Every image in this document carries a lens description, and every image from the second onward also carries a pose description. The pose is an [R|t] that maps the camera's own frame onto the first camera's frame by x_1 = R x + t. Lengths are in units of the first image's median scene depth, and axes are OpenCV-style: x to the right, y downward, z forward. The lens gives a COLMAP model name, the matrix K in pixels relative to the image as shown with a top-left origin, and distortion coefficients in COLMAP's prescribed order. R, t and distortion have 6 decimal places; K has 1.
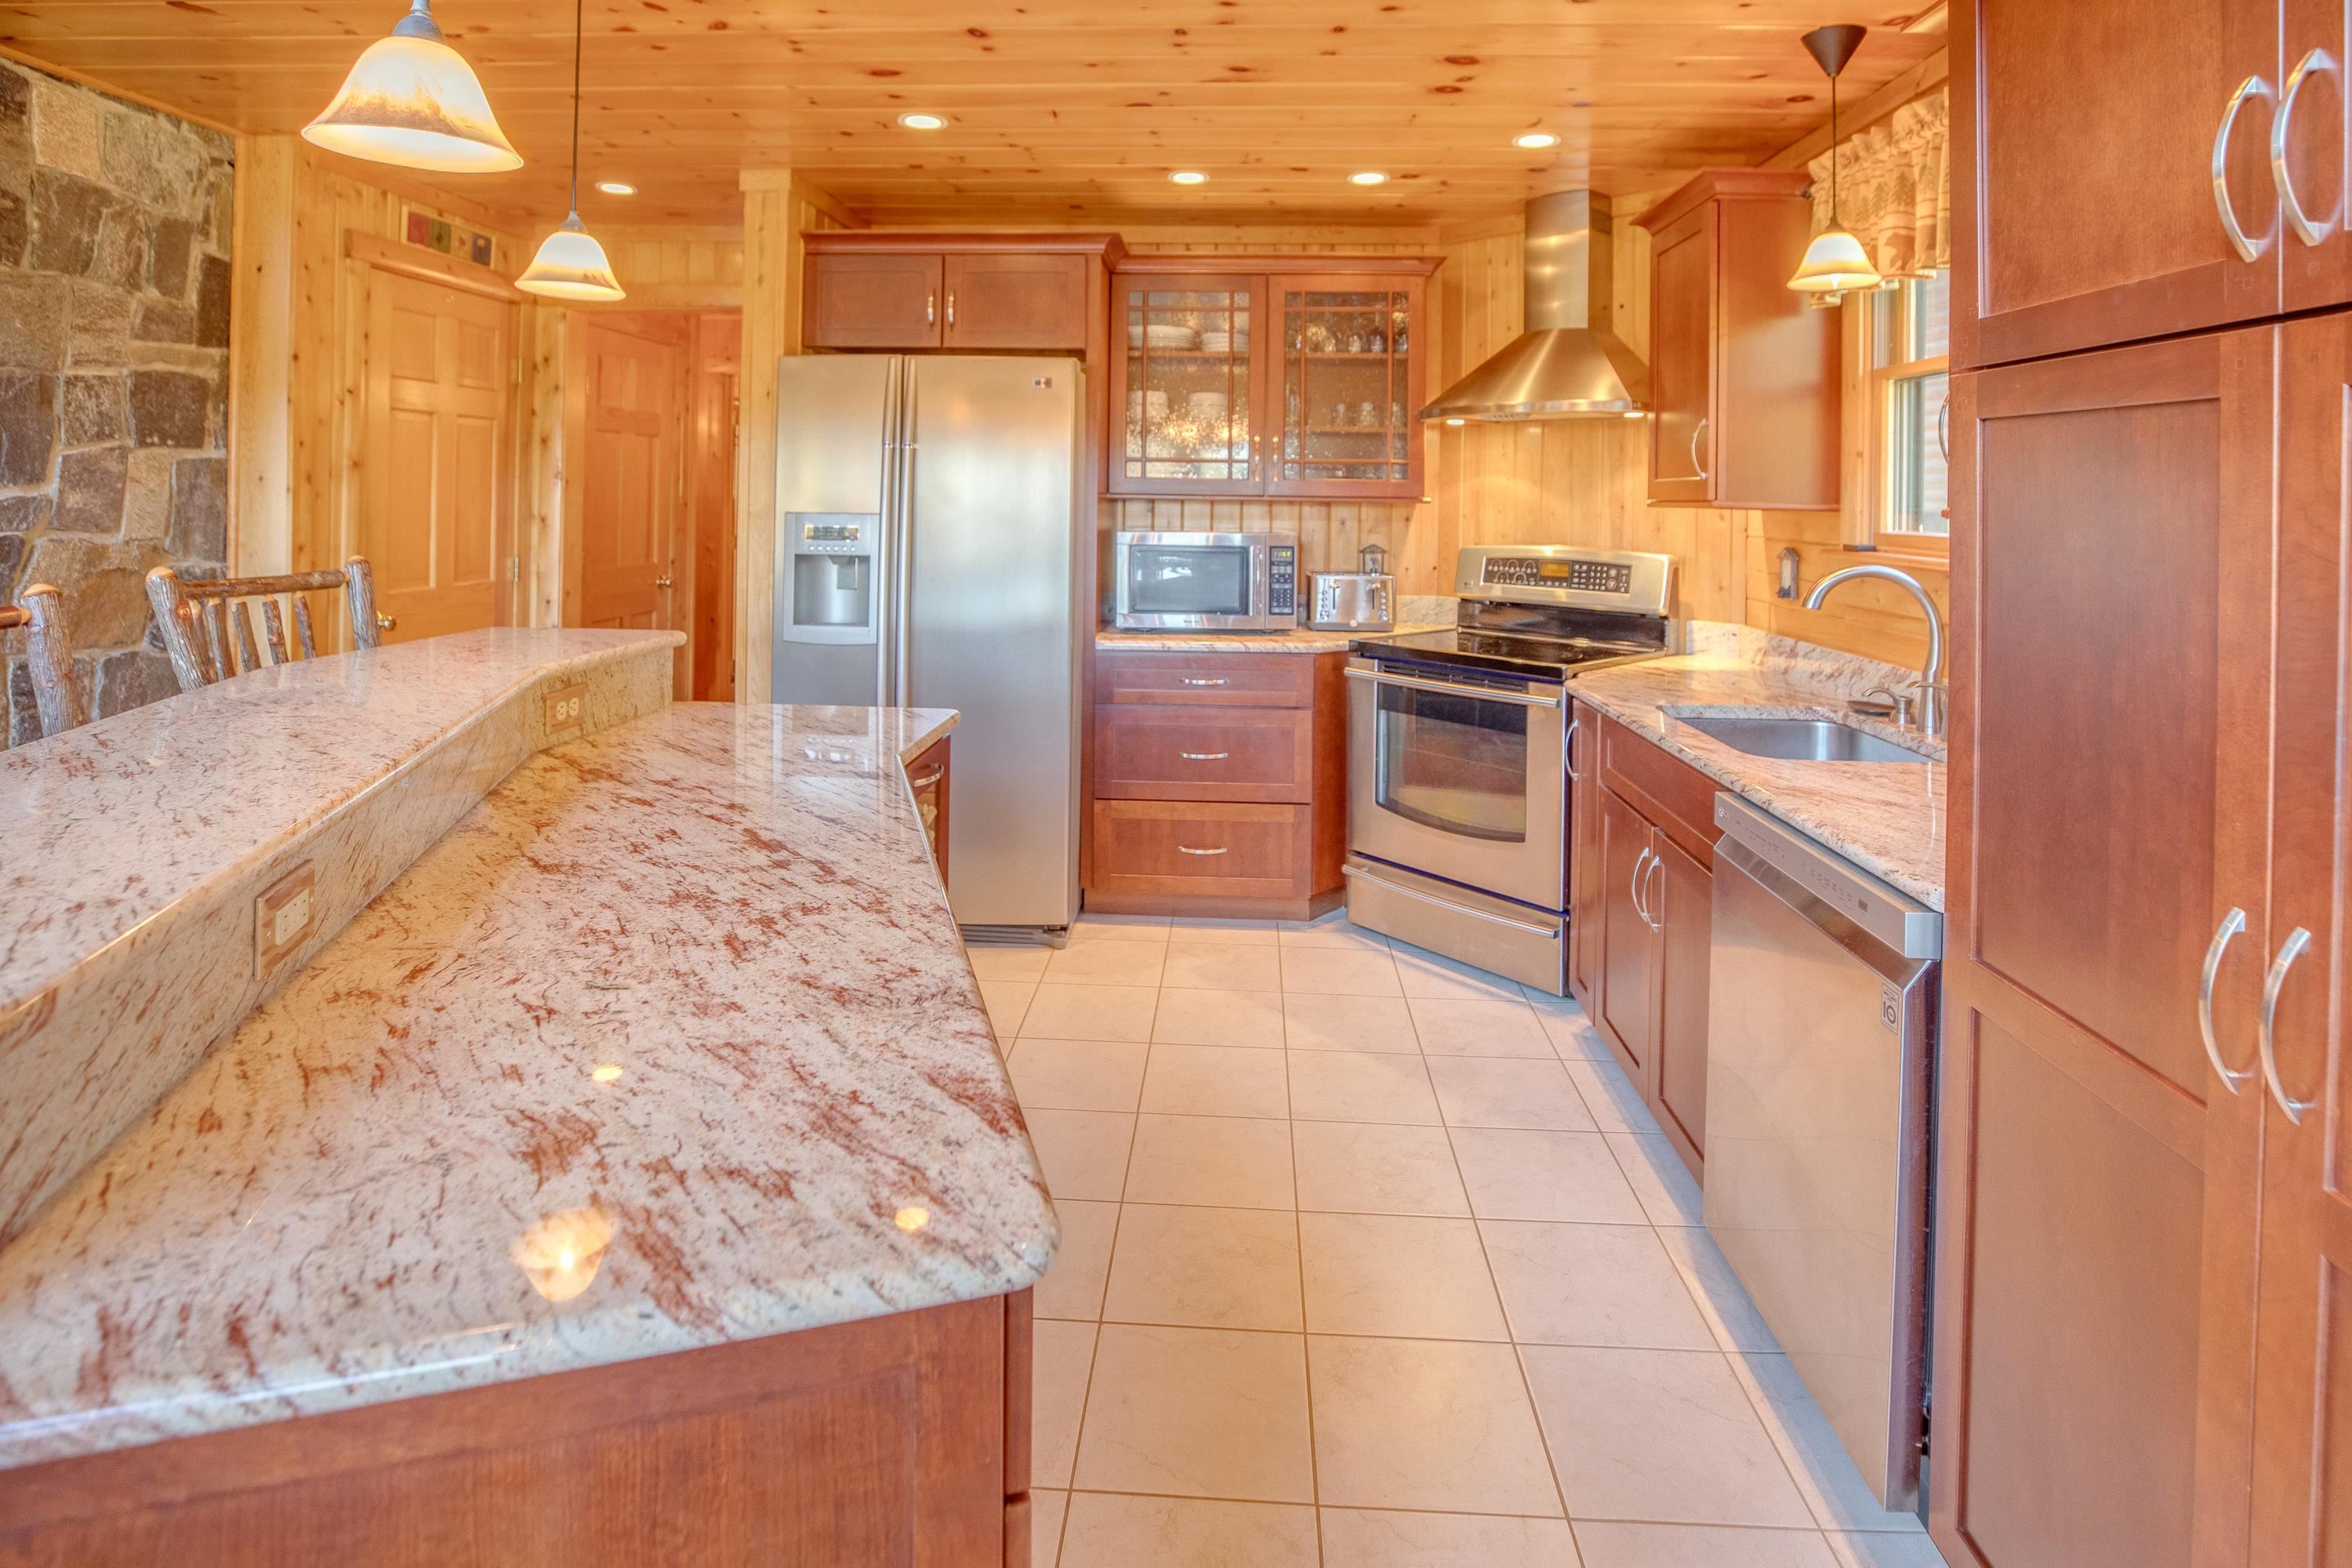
lens RADIAL K [[1140.6, 0, 1160.6], [0, 1140.6, 476.4], [0, 0, 1]] dist [-0.027495, 0.007454]
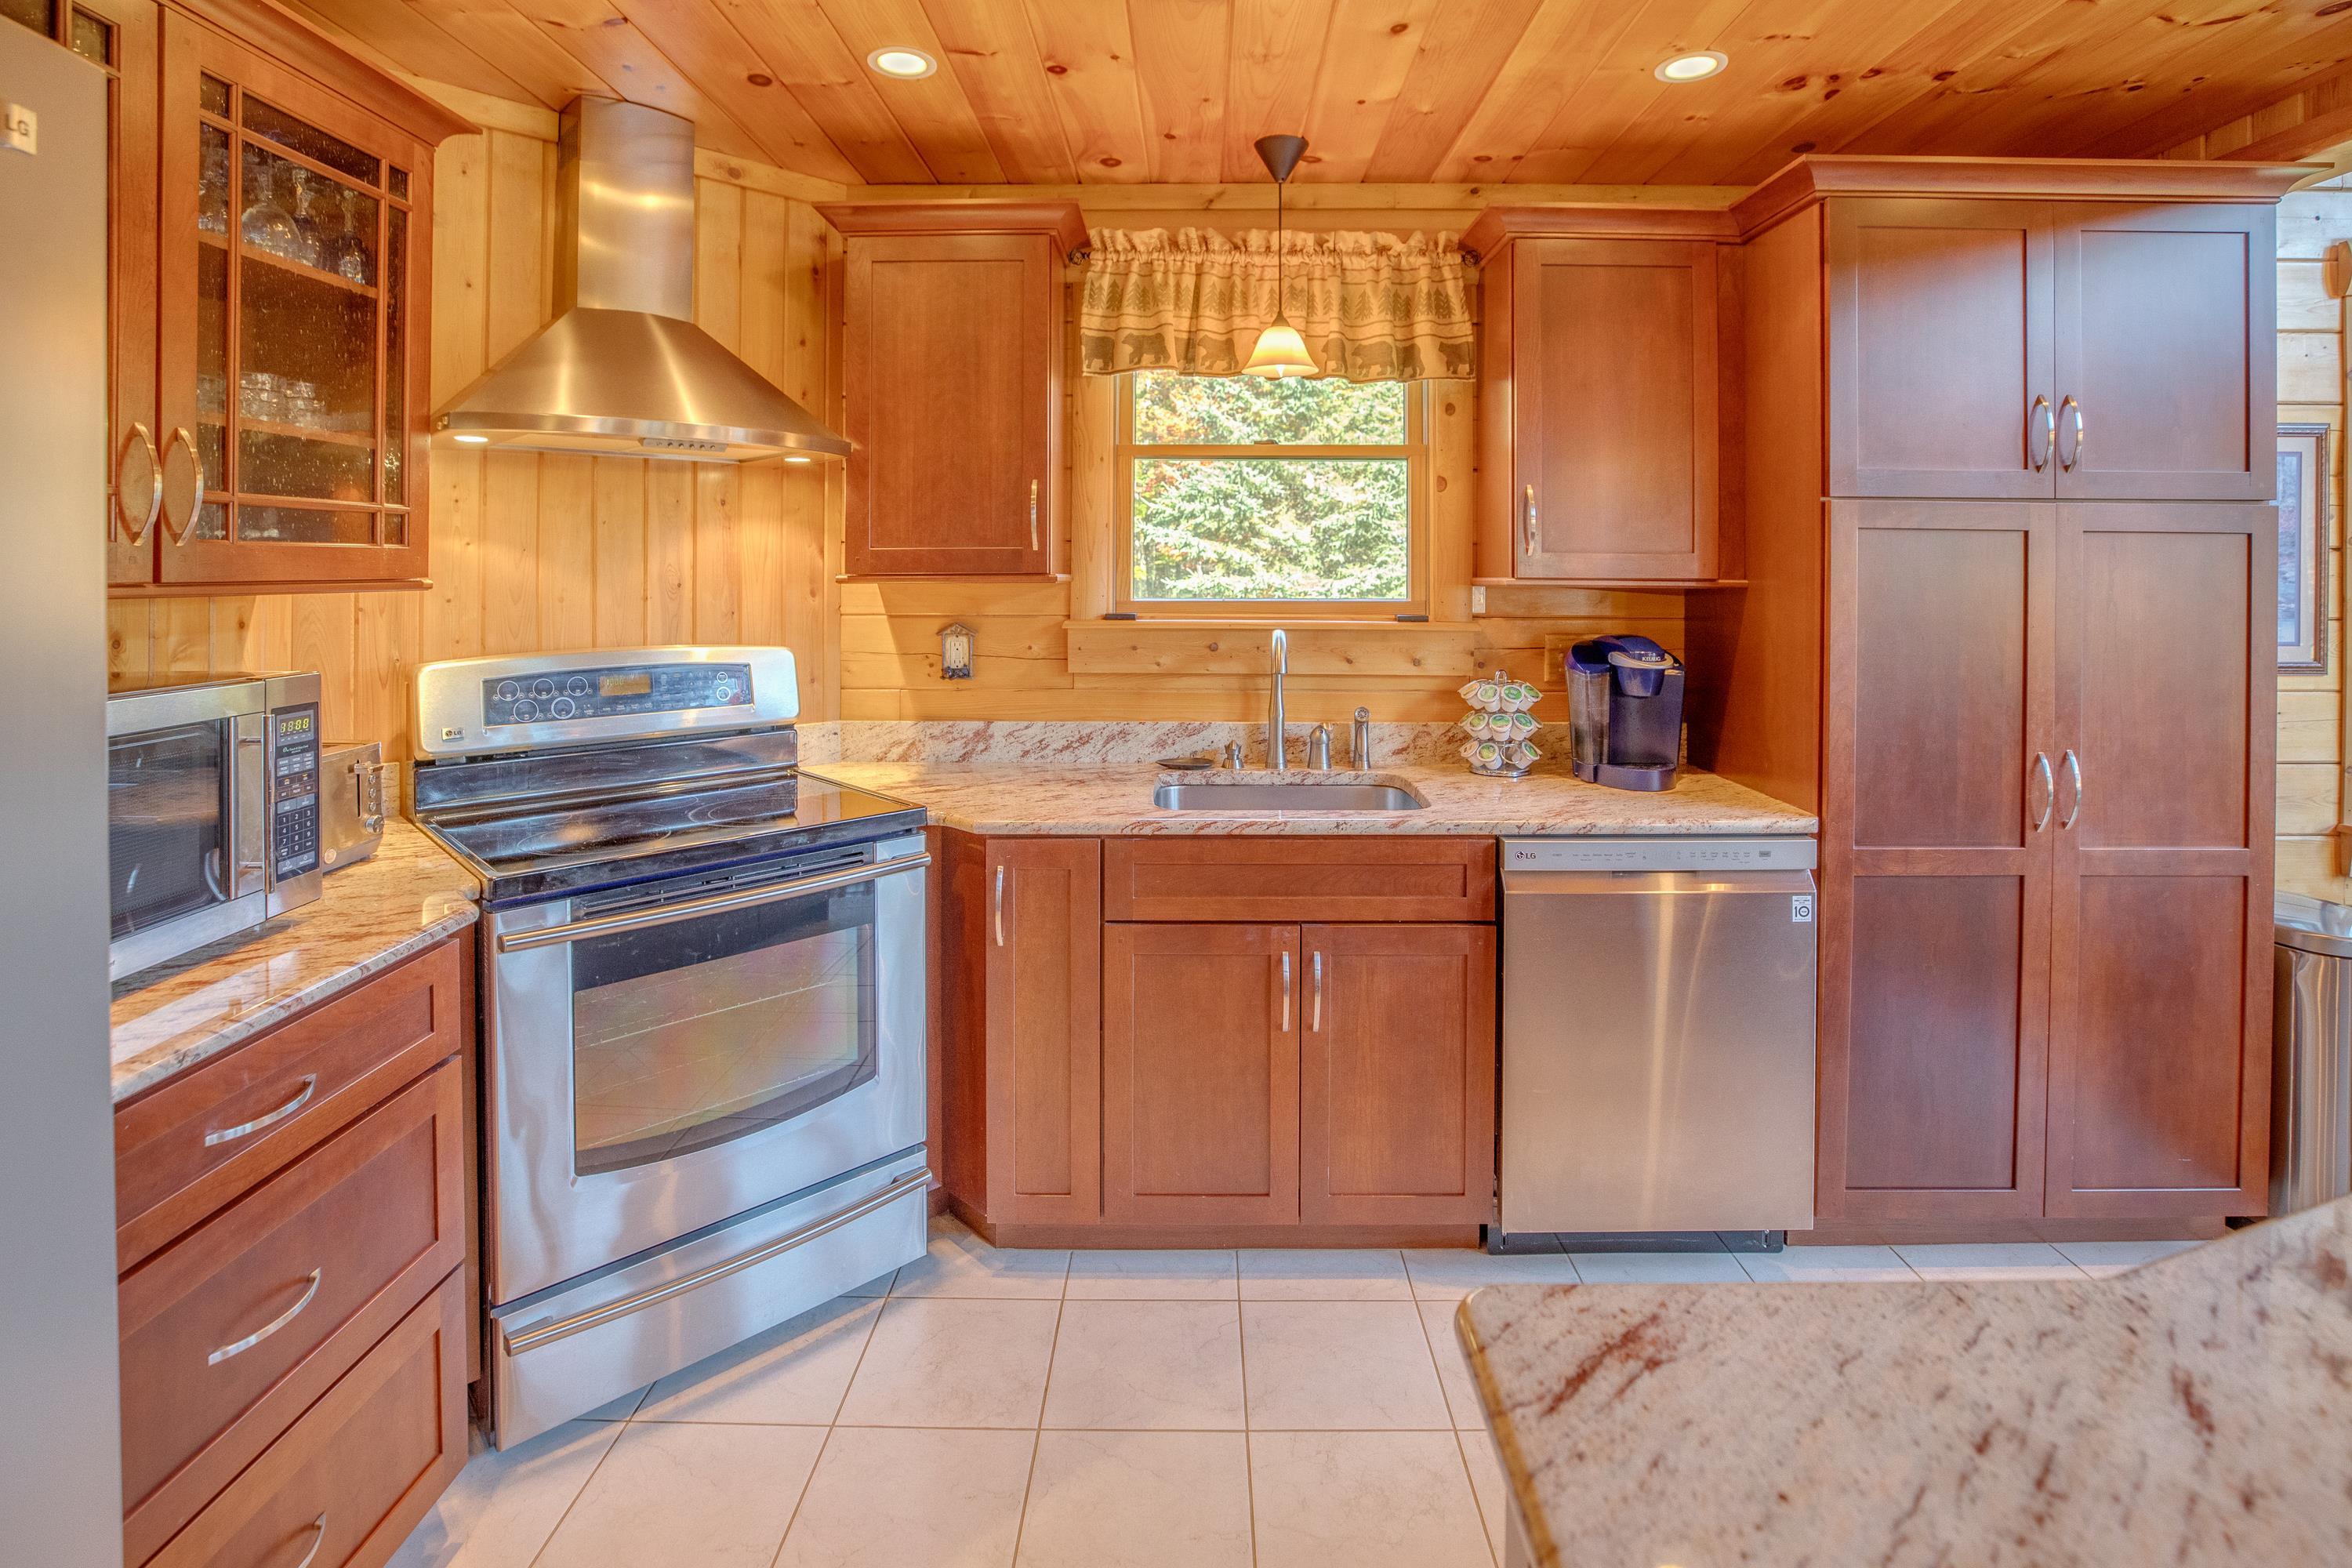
lens RADIAL K [[1140.6, 0, 1215.5], [0, 1140.6, 570.8], [0, 0, 1]] dist [-0.027495, 0.007454]
pose [[-0.060681, -0.022309, 0.997908, -0.328800], [-0.016892, 0.999630, 0.021321, -0.002668], [-0.998014, -0.015563, -0.061035, 0.737734]]
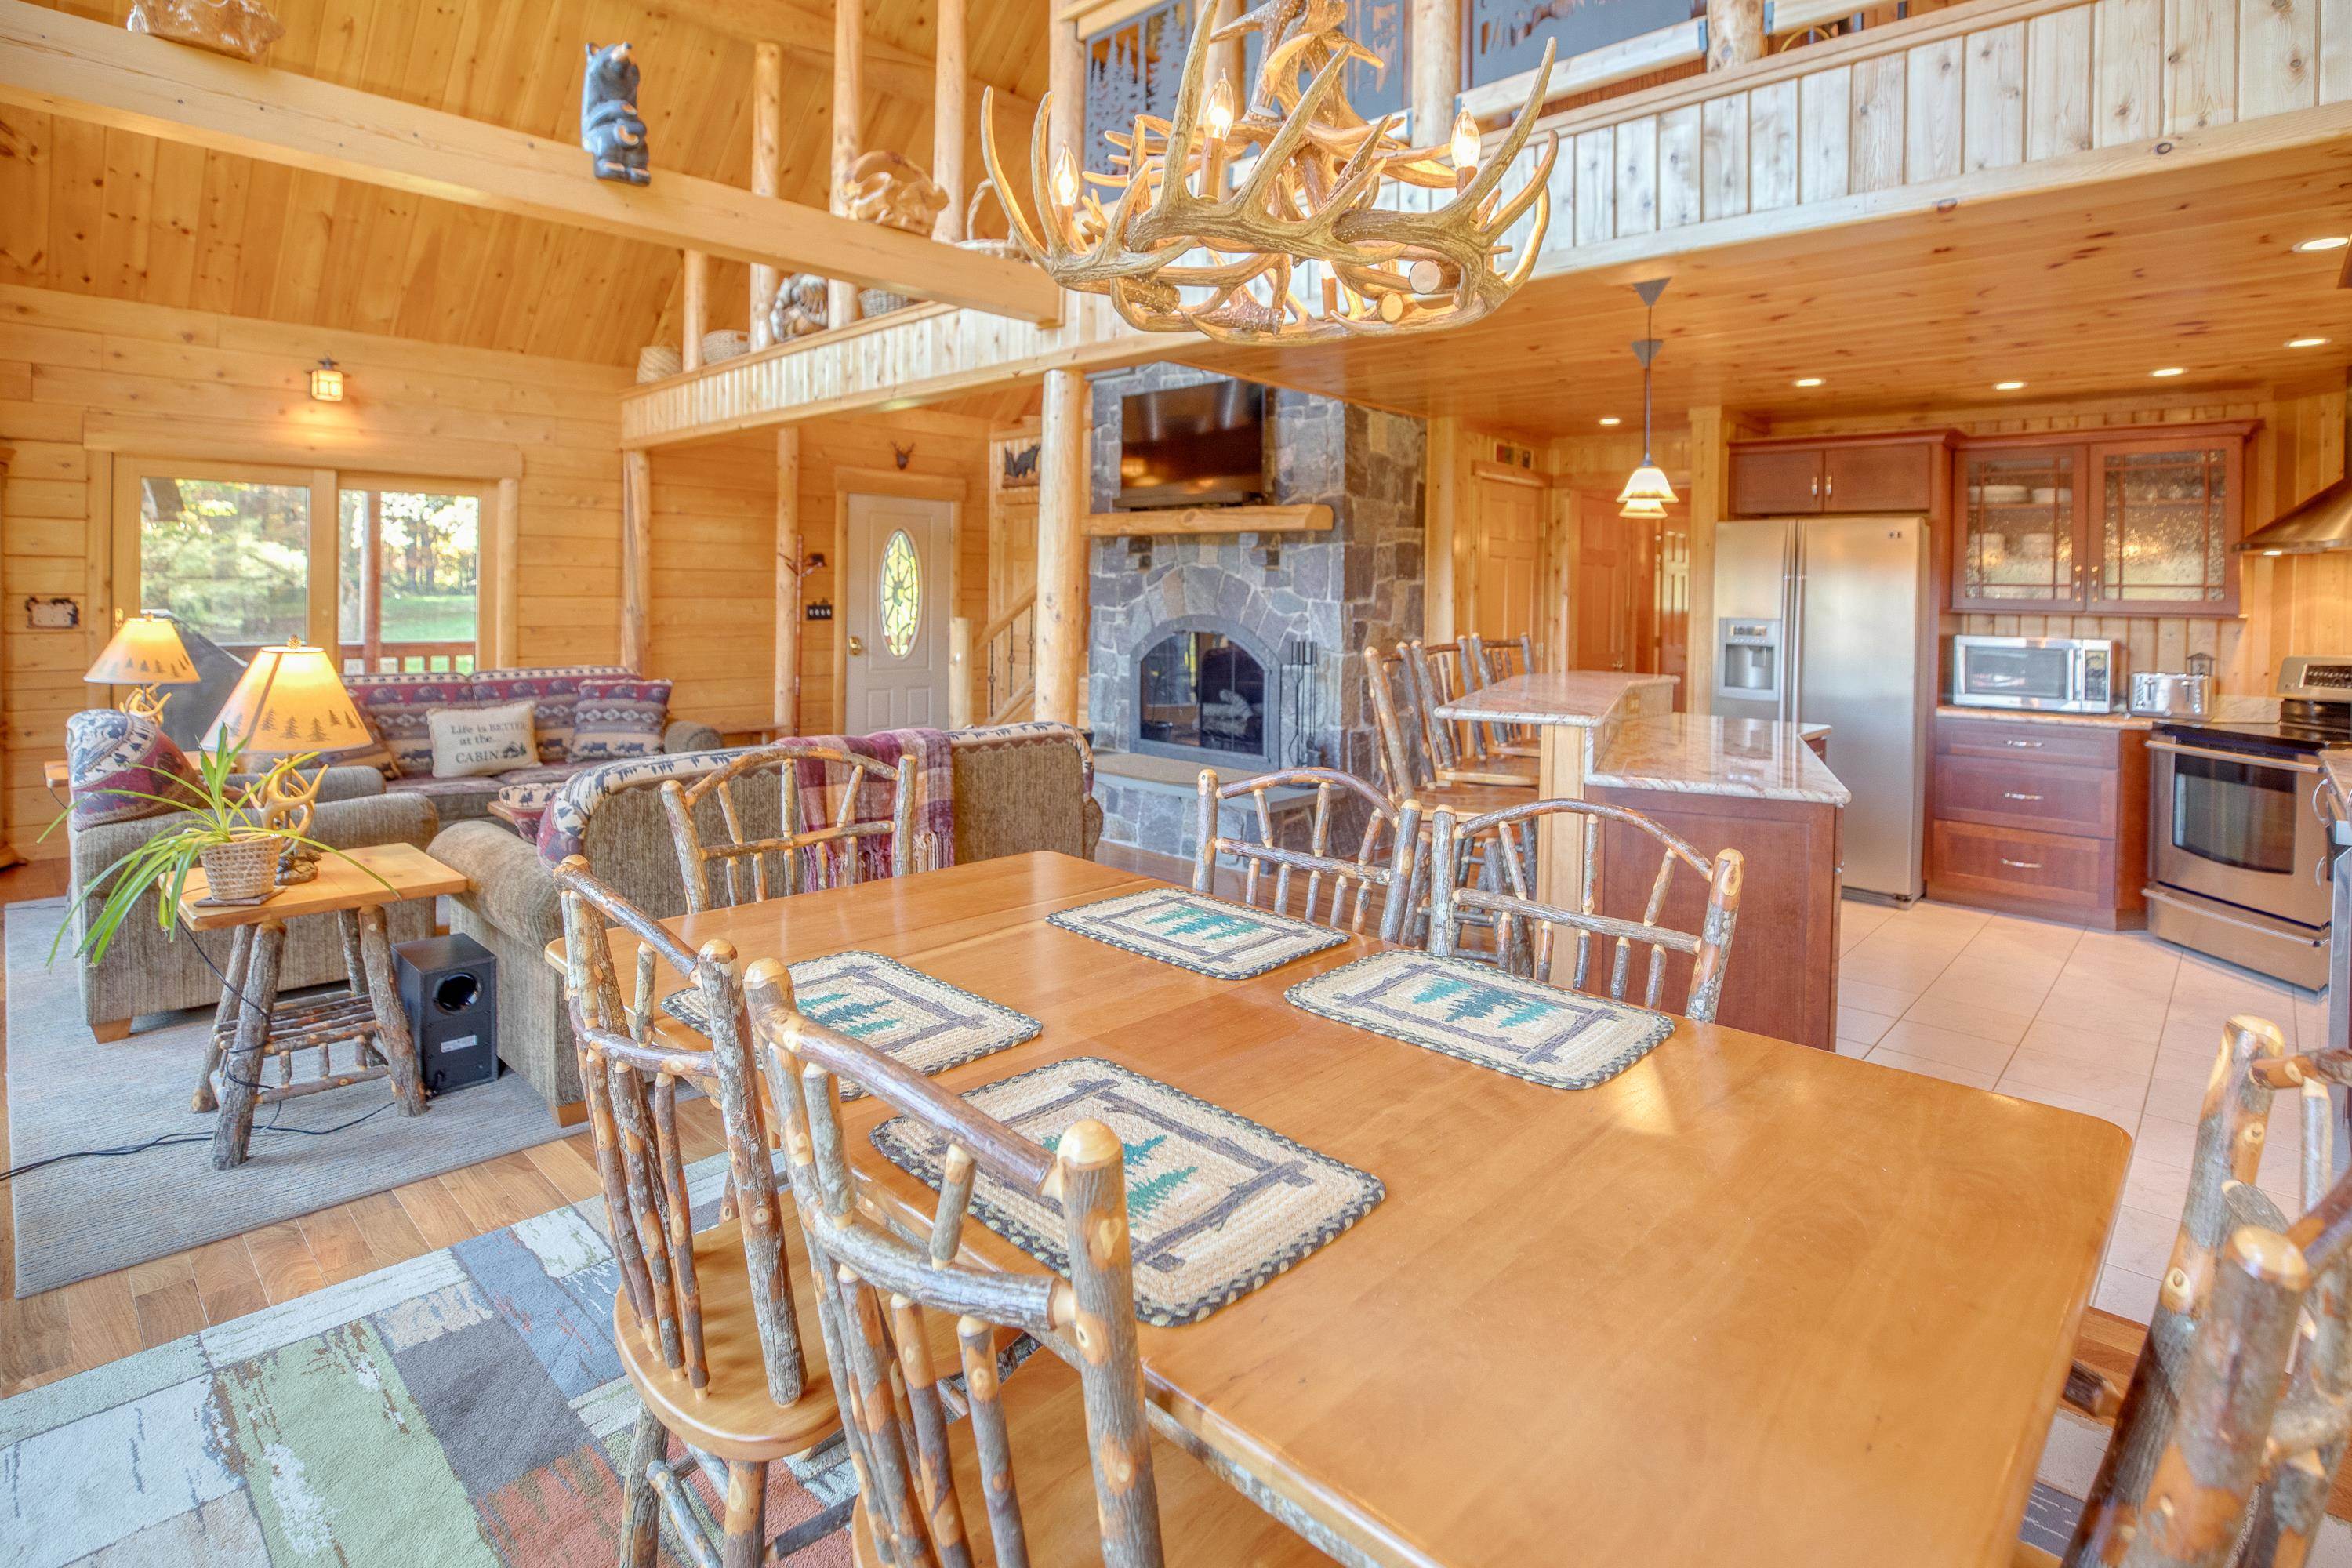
lens RADIAL K [[1140.6, 0, 1279.4], [0, 1140.6, 591.5], [0, 0, 1]] dist [-0.027495, 0.007454]
pose [[0.802856, 0.002662, -0.596168, 0.132334], [-0.002550, 0.999996, 0.001031, -0.005420], [0.596168, 0.000692, 0.802859, -0.666689]]
